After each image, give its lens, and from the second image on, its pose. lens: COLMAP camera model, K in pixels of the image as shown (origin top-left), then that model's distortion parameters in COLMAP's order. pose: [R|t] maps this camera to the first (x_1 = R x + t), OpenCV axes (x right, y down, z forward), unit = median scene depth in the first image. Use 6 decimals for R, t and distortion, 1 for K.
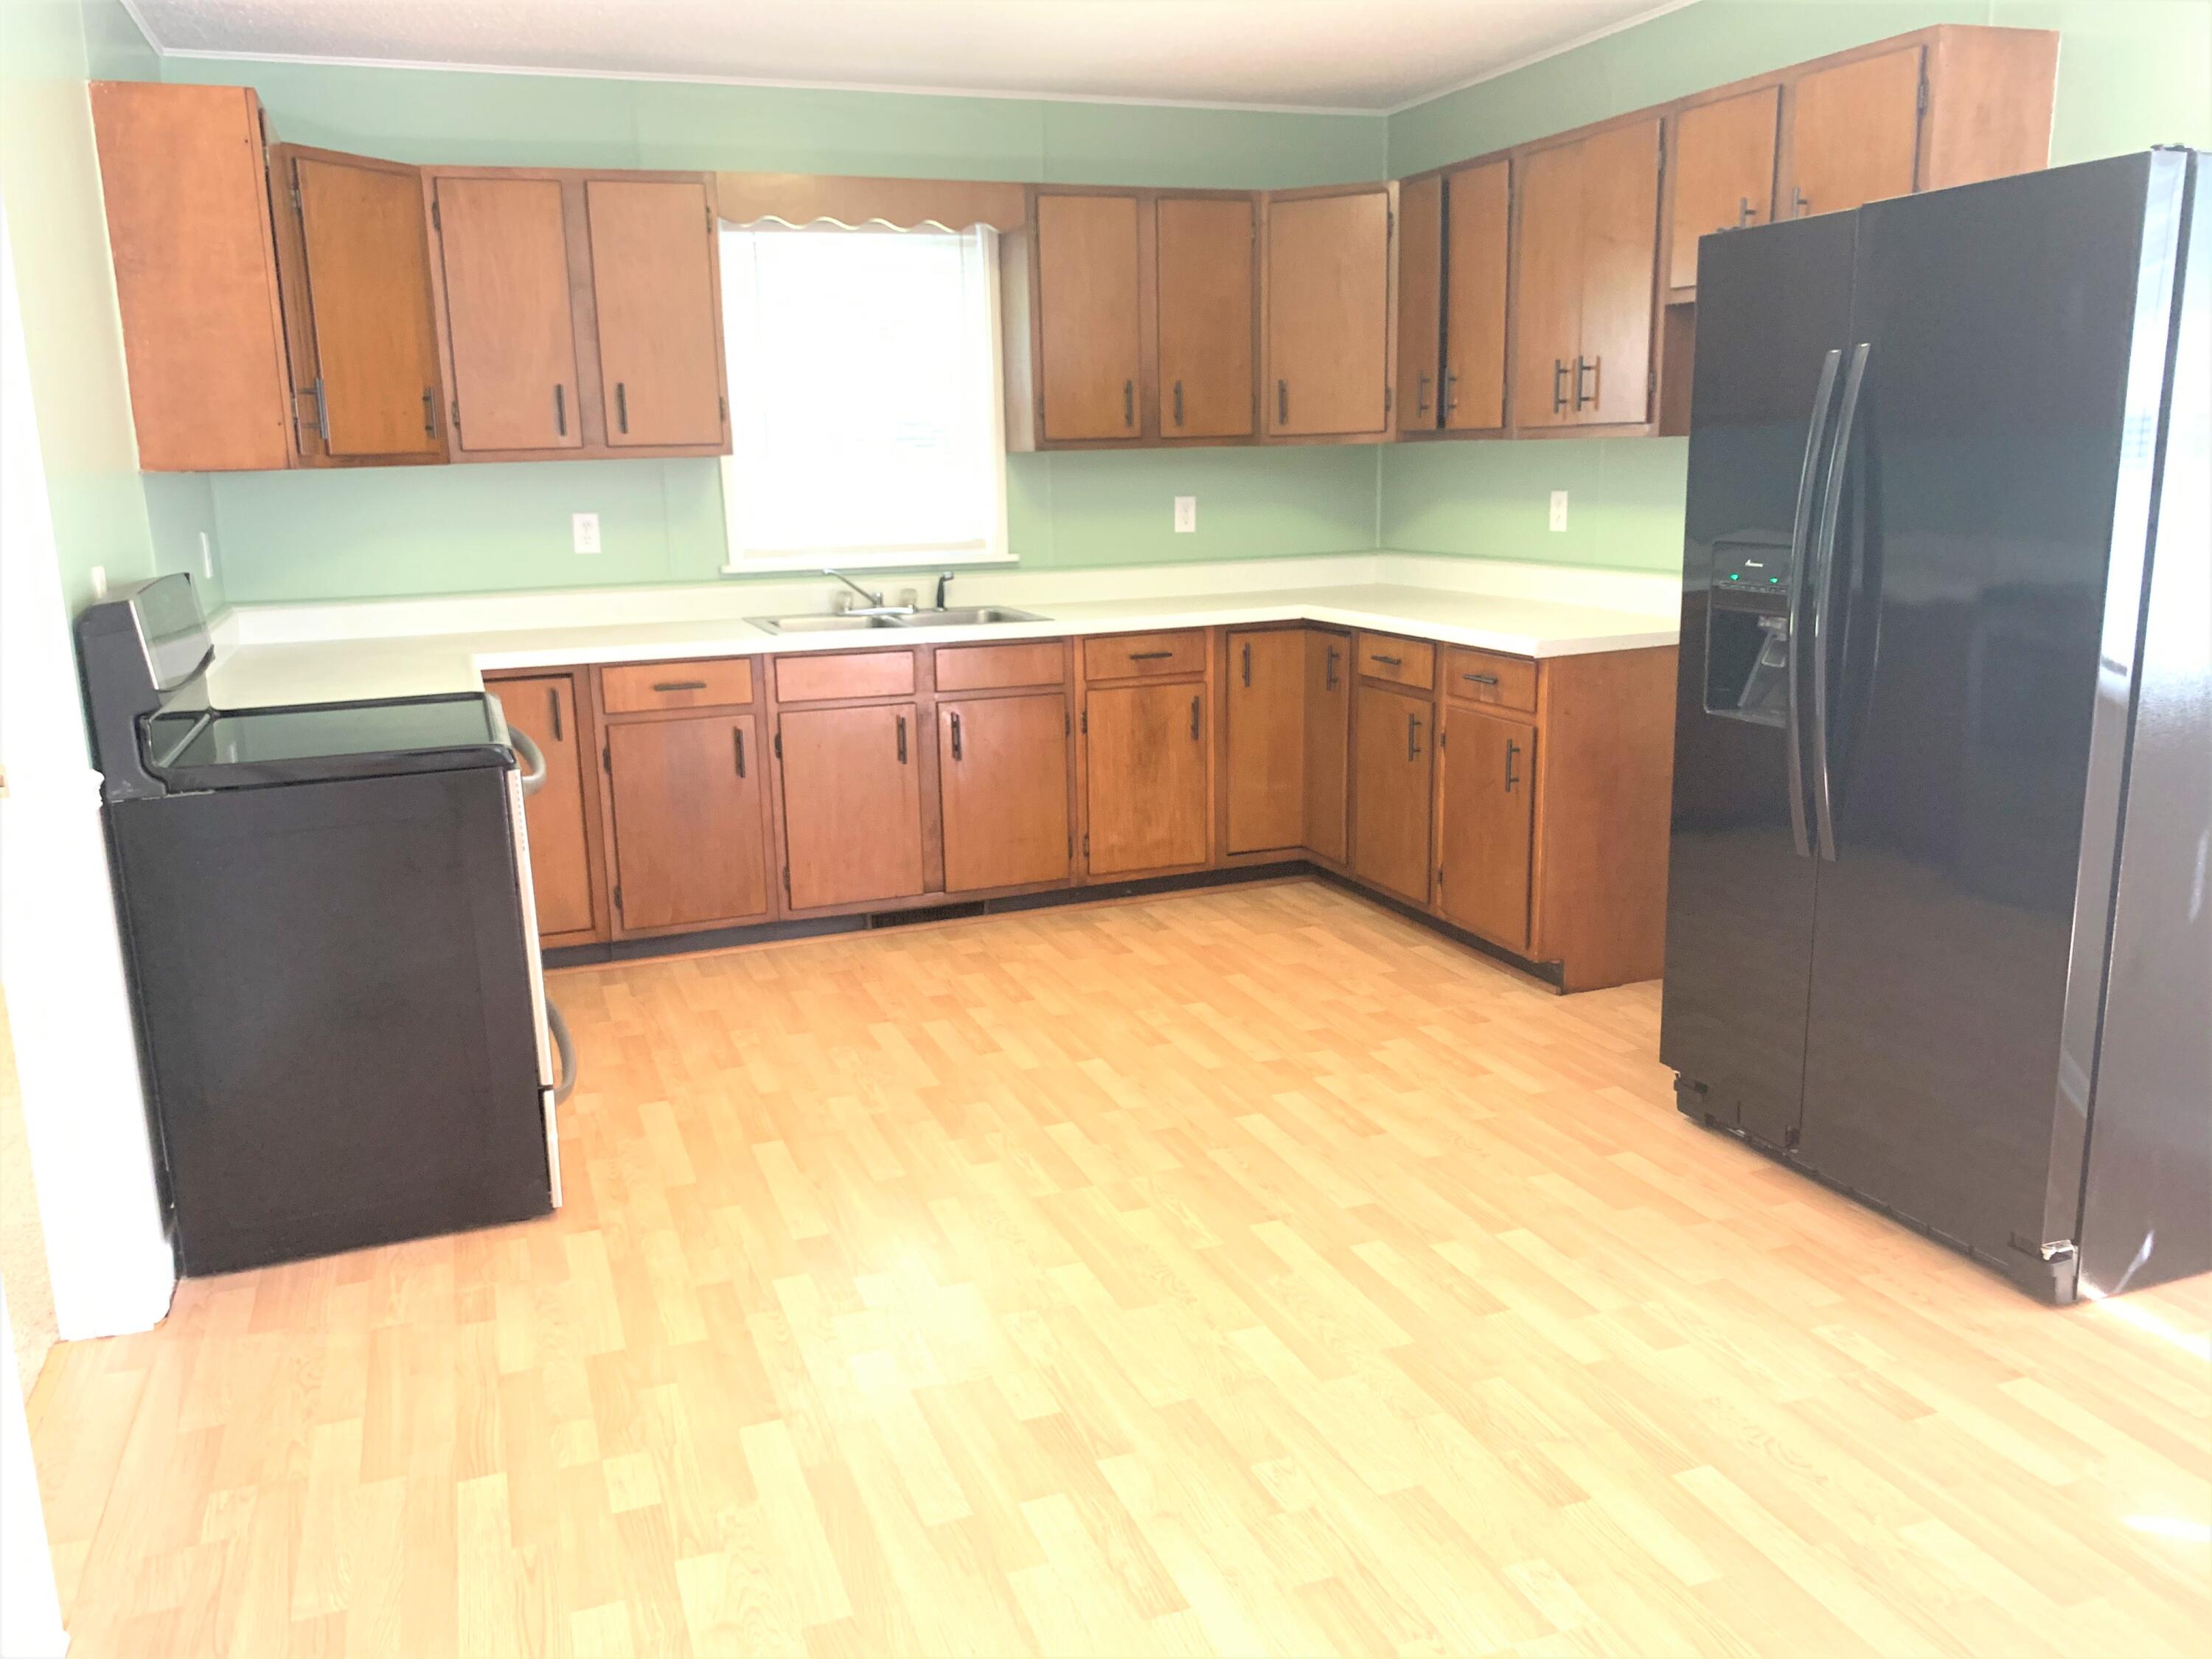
lens RADIAL K [[1682.8, 0, 1097.8], [0, 1682.8, 815.8], [0, 0, 1]] dist [0.015413, -0.029252]
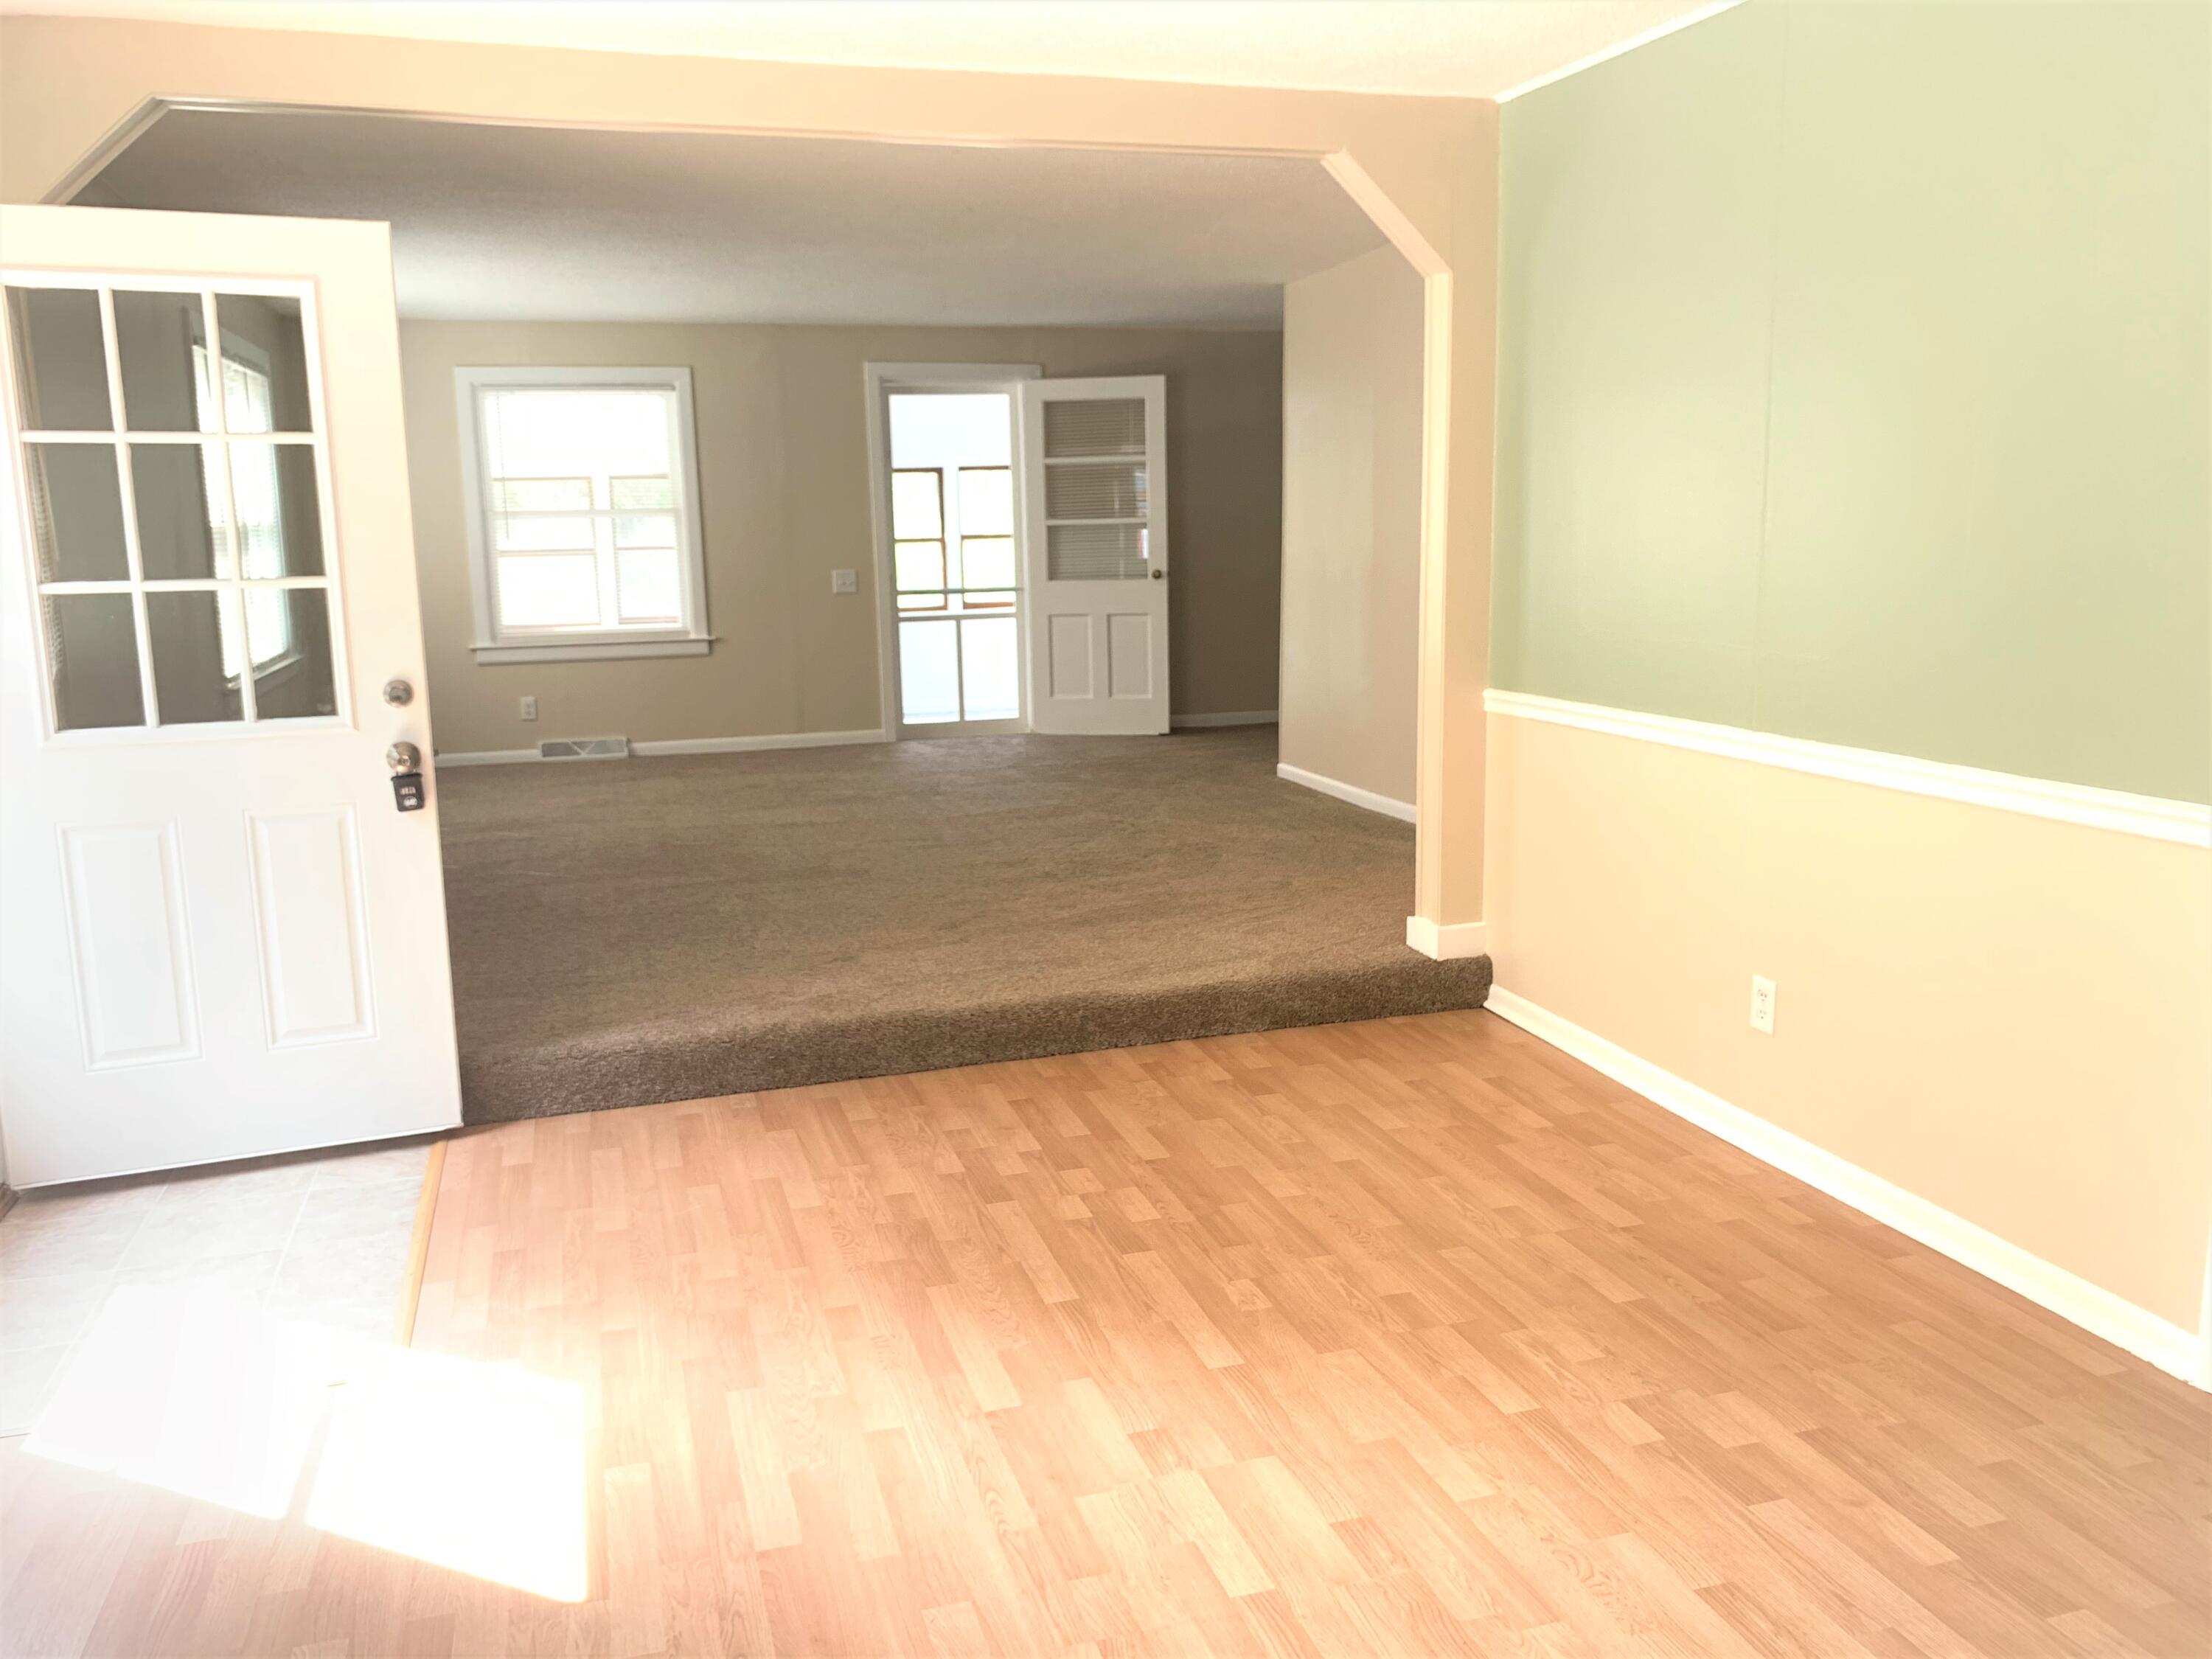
lens RADIAL K [[1682.8, 0, 1097.8], [0, 1682.8, 815.8], [0, 0, 1]] dist [0.015413, -0.029252]
pose [[-0.997904, 0.044125, 0.047331, 0.242477], [0.058262, 0.930947, 0.360476, -0.281066], [-0.028156, 0.362478, -0.931567, 1.214958]]
